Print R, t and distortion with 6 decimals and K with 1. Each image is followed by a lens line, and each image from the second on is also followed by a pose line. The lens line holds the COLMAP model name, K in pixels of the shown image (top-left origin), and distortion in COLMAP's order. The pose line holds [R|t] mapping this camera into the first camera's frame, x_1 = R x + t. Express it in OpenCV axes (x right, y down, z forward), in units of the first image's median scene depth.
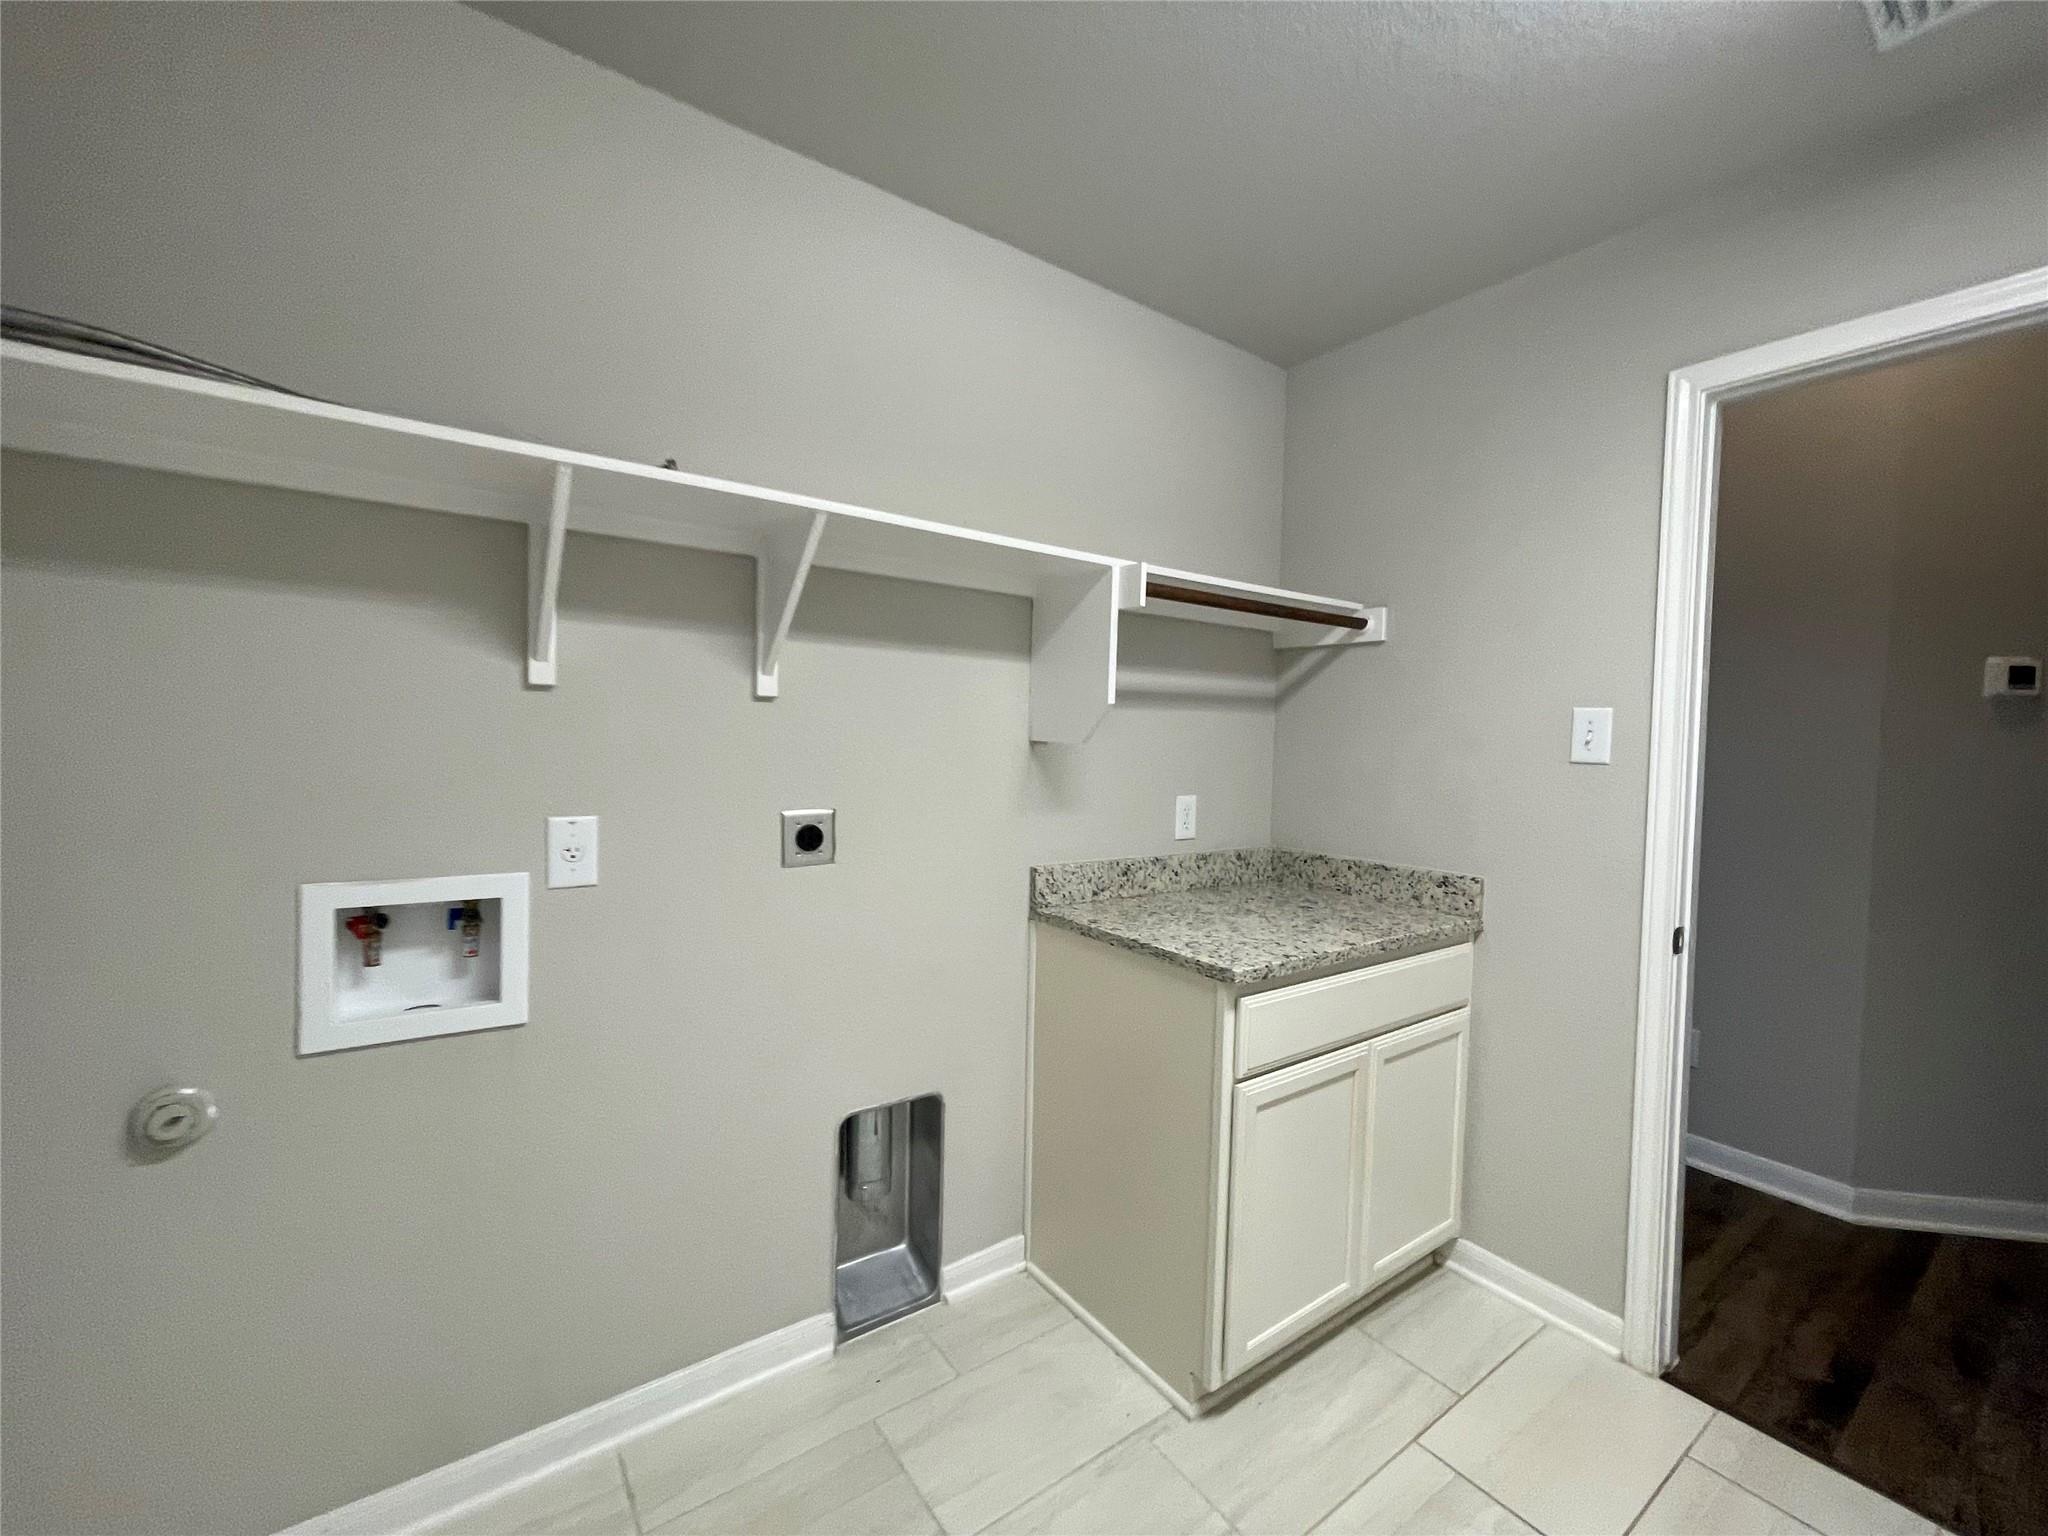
lens RADIAL K [[830.8, 0, 1021.9], [0, 830.8, 764.2], [0, 0, 1]] dist [-0.002832, 0.000593]
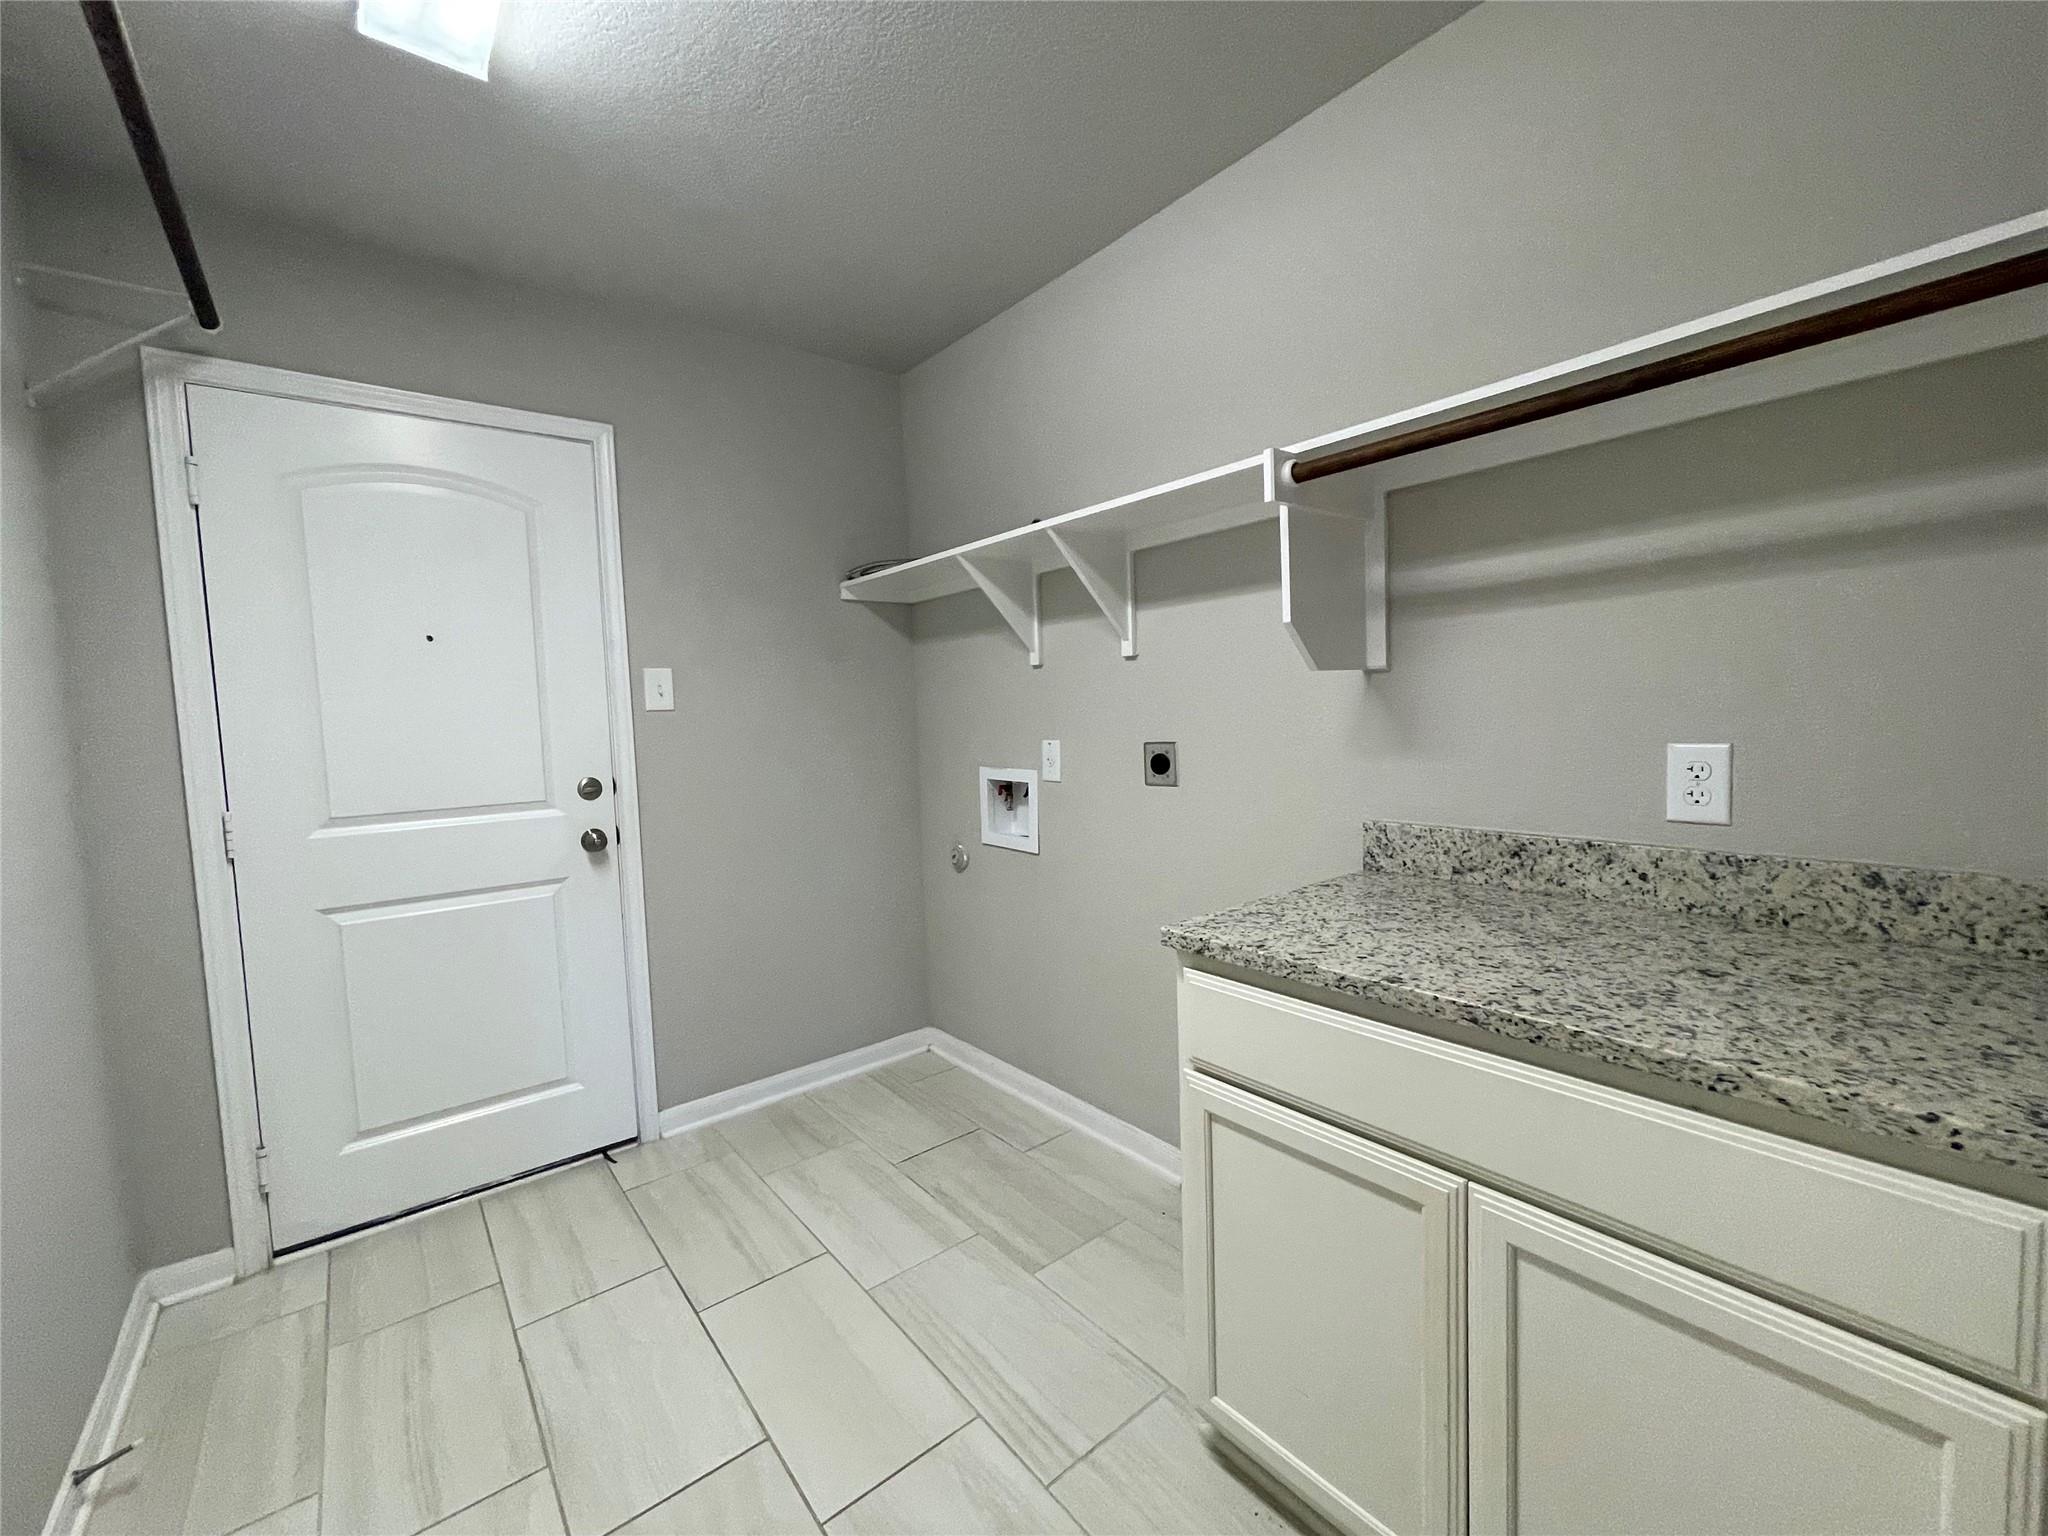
lens RADIAL K [[830.8, 0, 1021.9], [0, 830.8, 764.2], [0, 0, 1]] dist [-0.002832, 0.000593]
pose [[0.062985, 0.039435, -0.997235, 0.803761], [0.004897, 0.999195, 0.039822, 0.030407], [0.998002, -0.007391, 0.062741, 0.579431]]
